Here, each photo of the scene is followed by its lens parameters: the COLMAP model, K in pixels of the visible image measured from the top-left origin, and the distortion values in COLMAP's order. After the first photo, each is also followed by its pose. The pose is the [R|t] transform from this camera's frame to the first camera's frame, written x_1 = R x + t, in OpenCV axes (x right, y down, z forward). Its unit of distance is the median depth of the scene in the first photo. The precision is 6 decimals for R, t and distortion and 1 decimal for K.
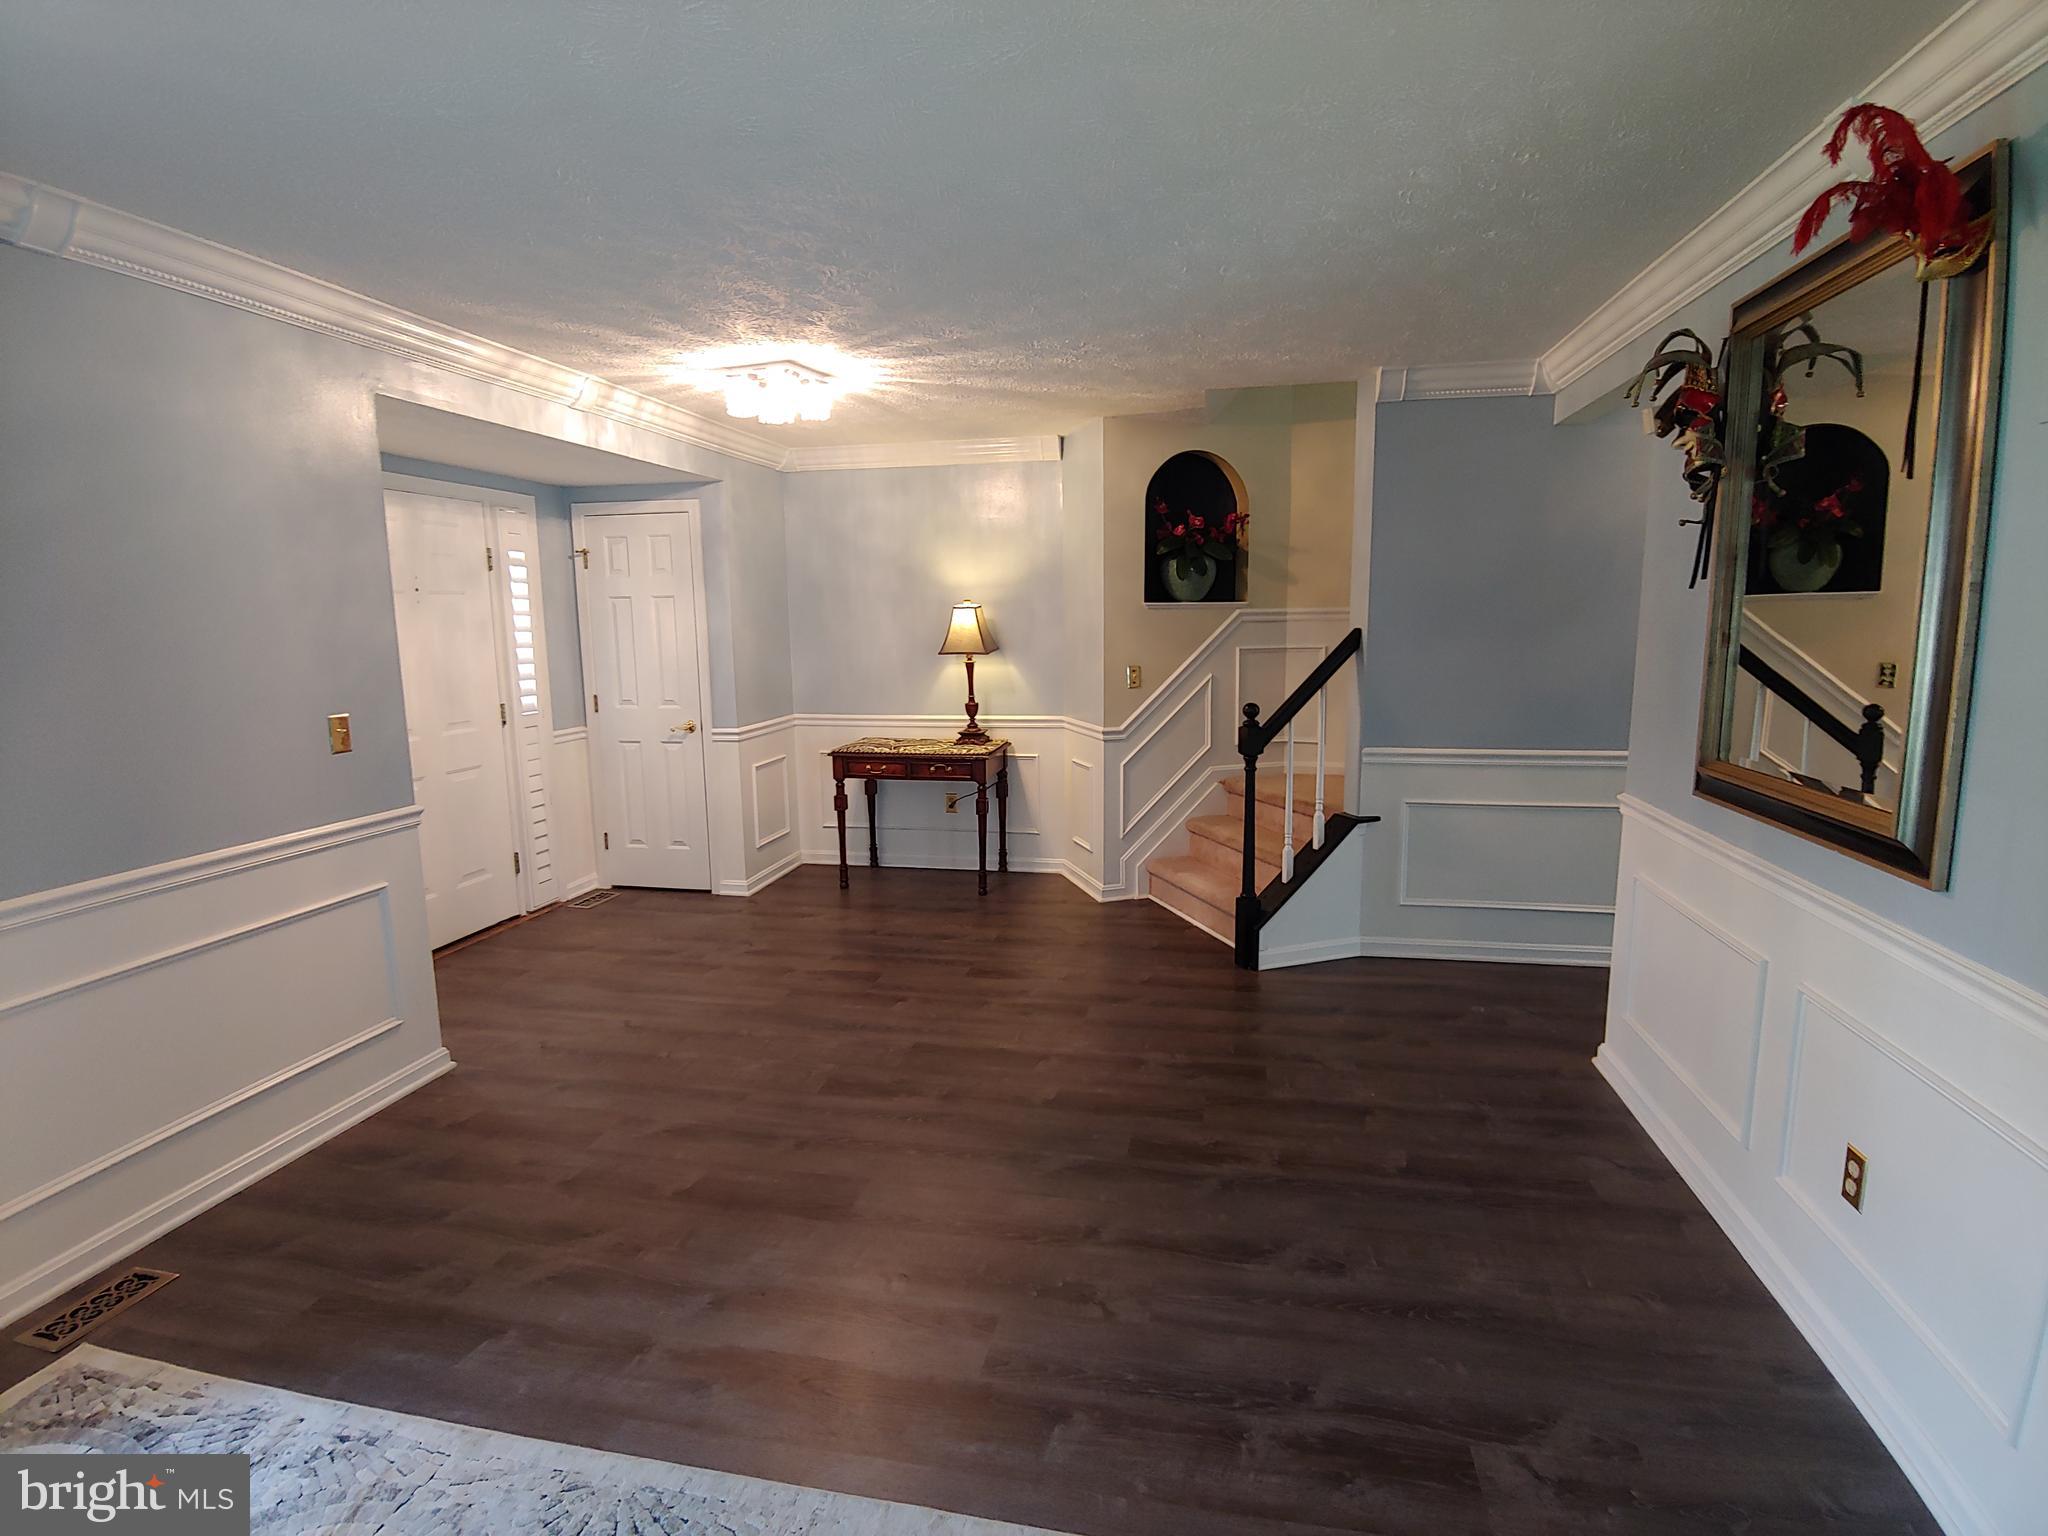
lens RADIAL K [[1030.8, 0, 1032.7], [0, 1030.8, 771.1], [0, 0, 1]] dist [-0.014583, 0.000364]
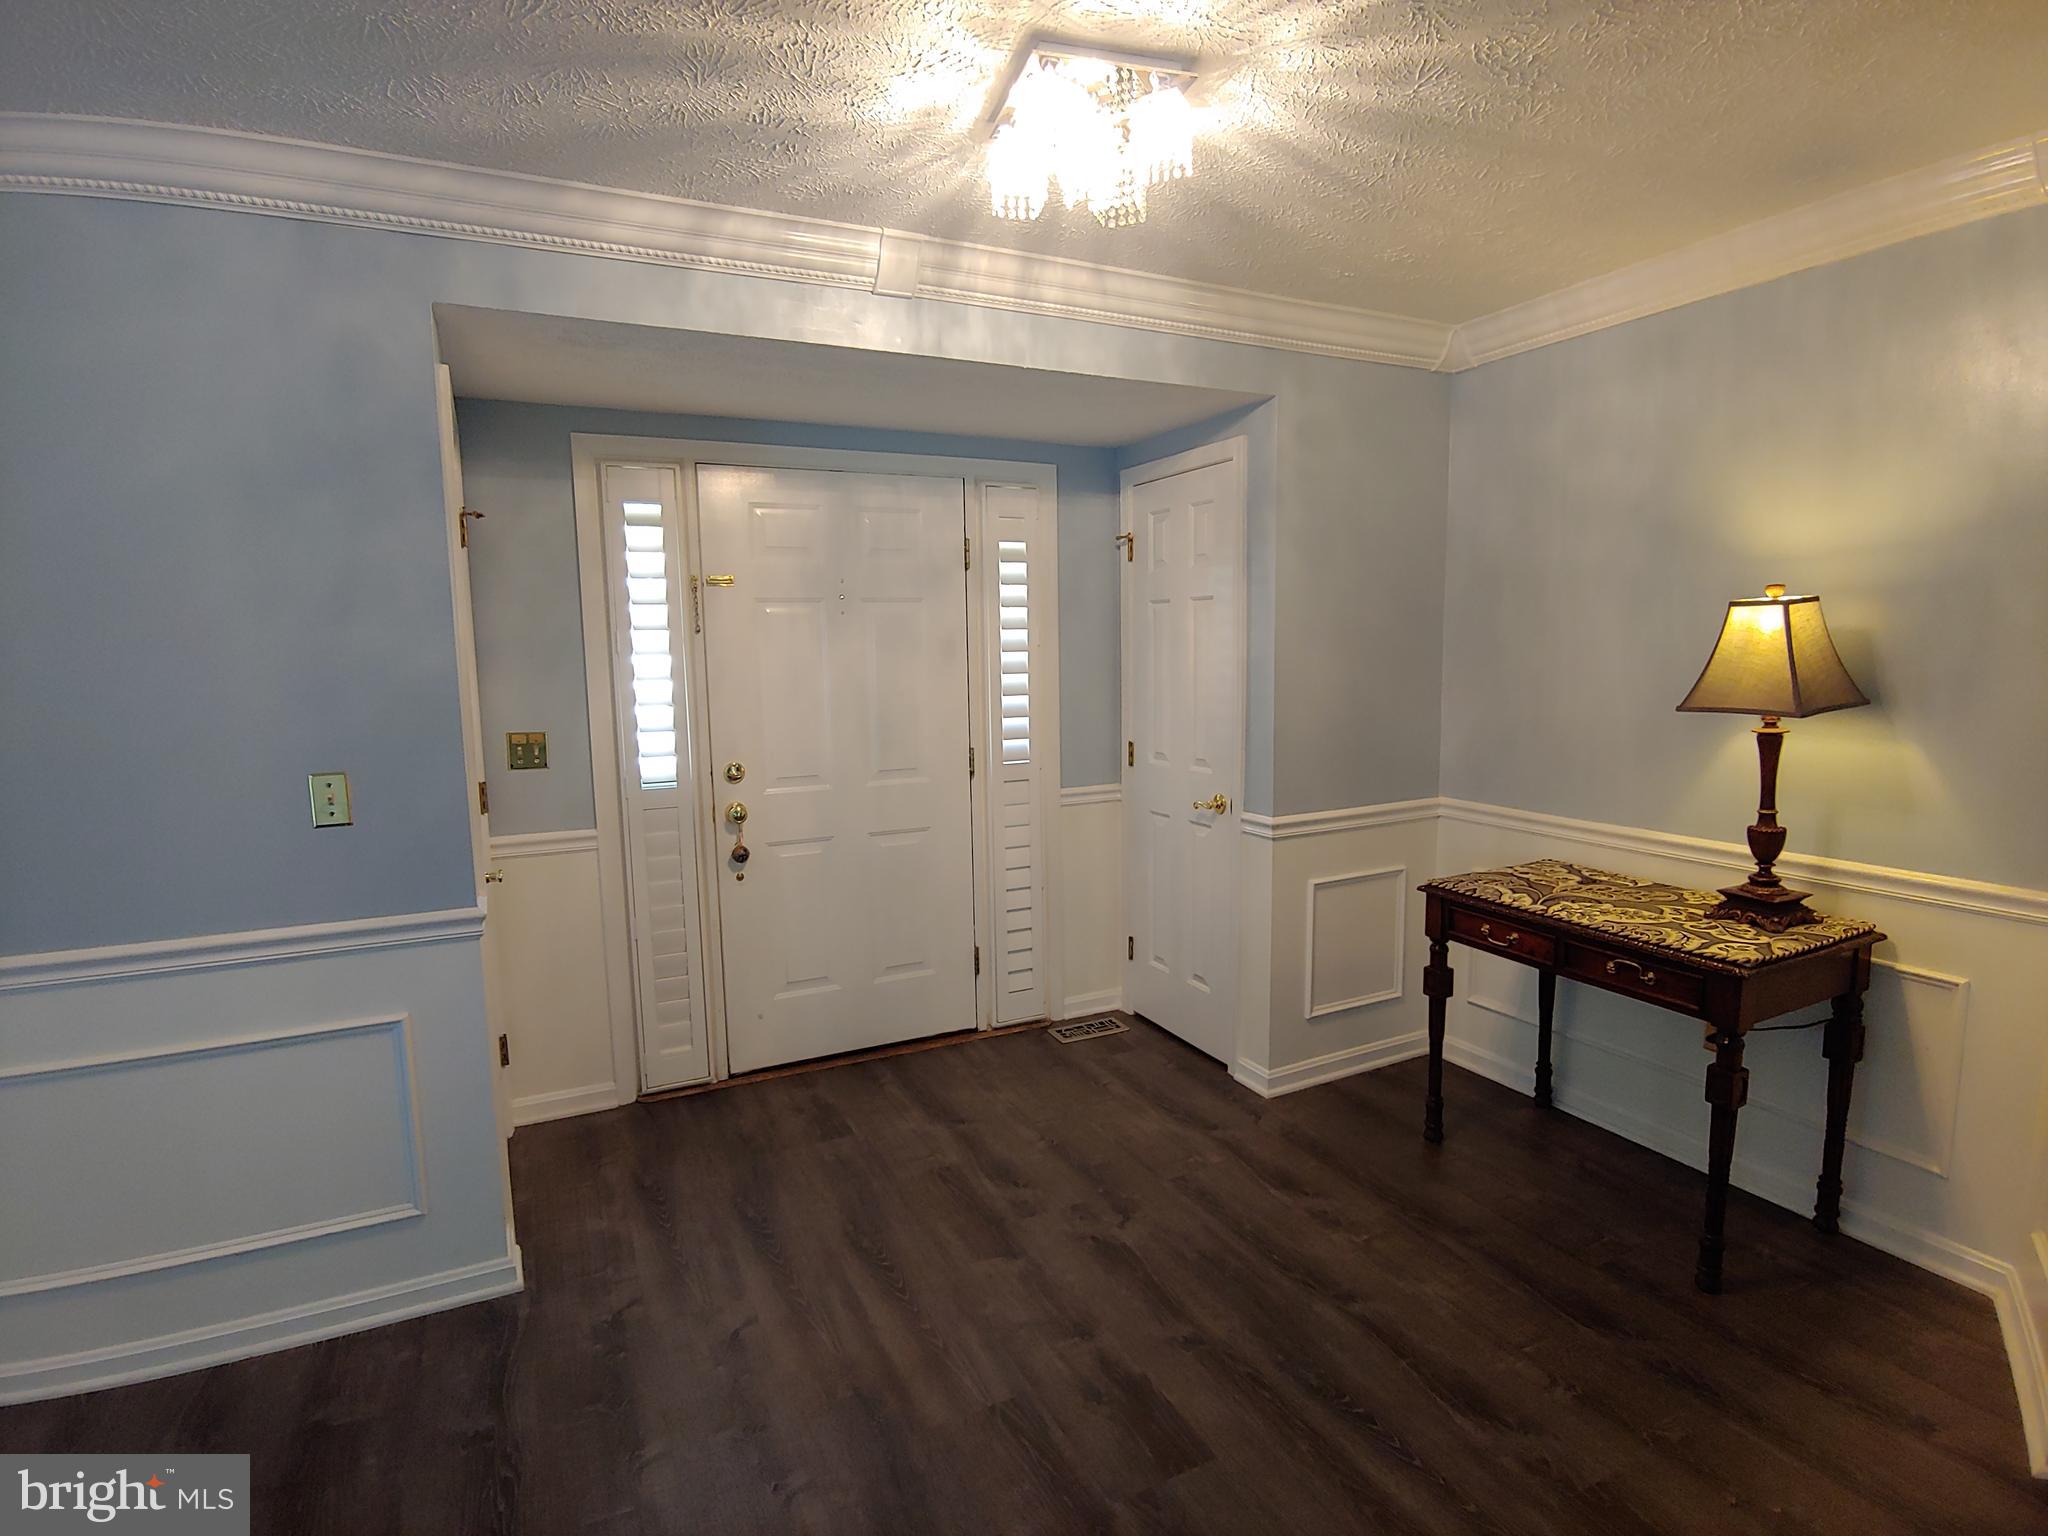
lens RADIAL K [[1030.8, 0, 1032.7], [0, 1030.8, 771.1], [0, 0, 1]] dist [-0.014583, 0.000364]
pose [[0.605353, 0.099575, -0.789704, 0.099046], [-0.110522, 0.993048, 0.040494, -0.081246], [0.788247, 0.062767, 0.612150, 0.560208]]
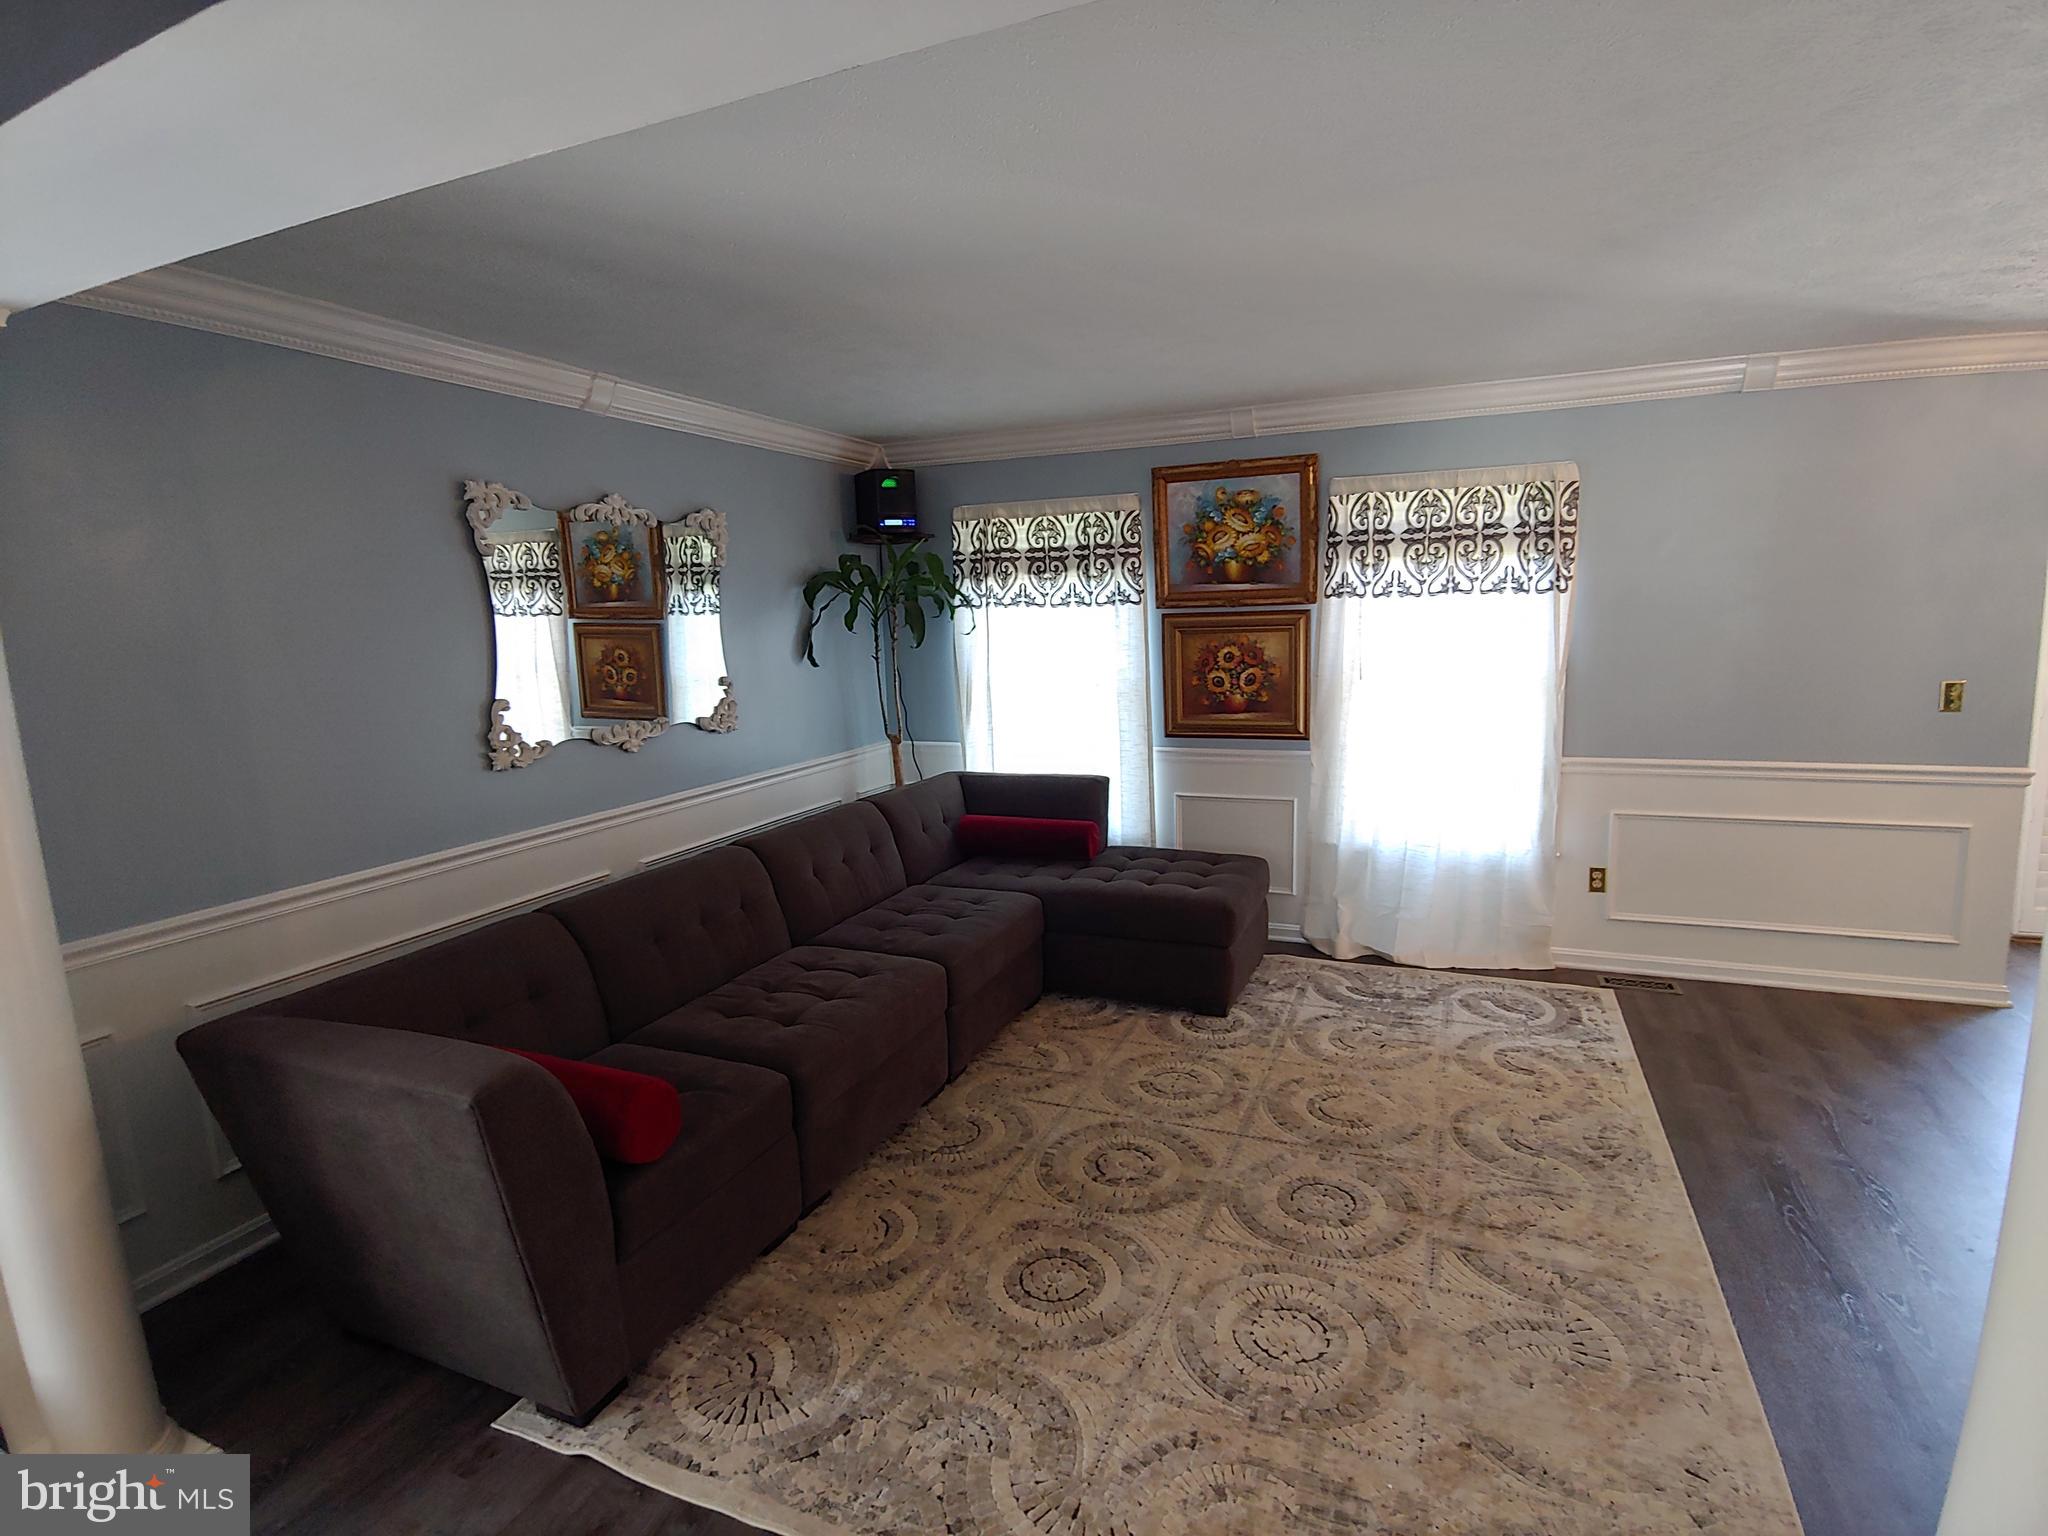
lens RADIAL K [[1030.8, 0, 1032.7], [0, 1030.8, 771.1], [0, 0, 1]] dist [-0.014583, 0.000364]
pose [[-0.193216, 0.161615, -0.967754, 0.451572], [-0.116987, 0.975509, 0.186267, -0.029204], [0.974157, 0.149204, -0.169577, 0.078375]]
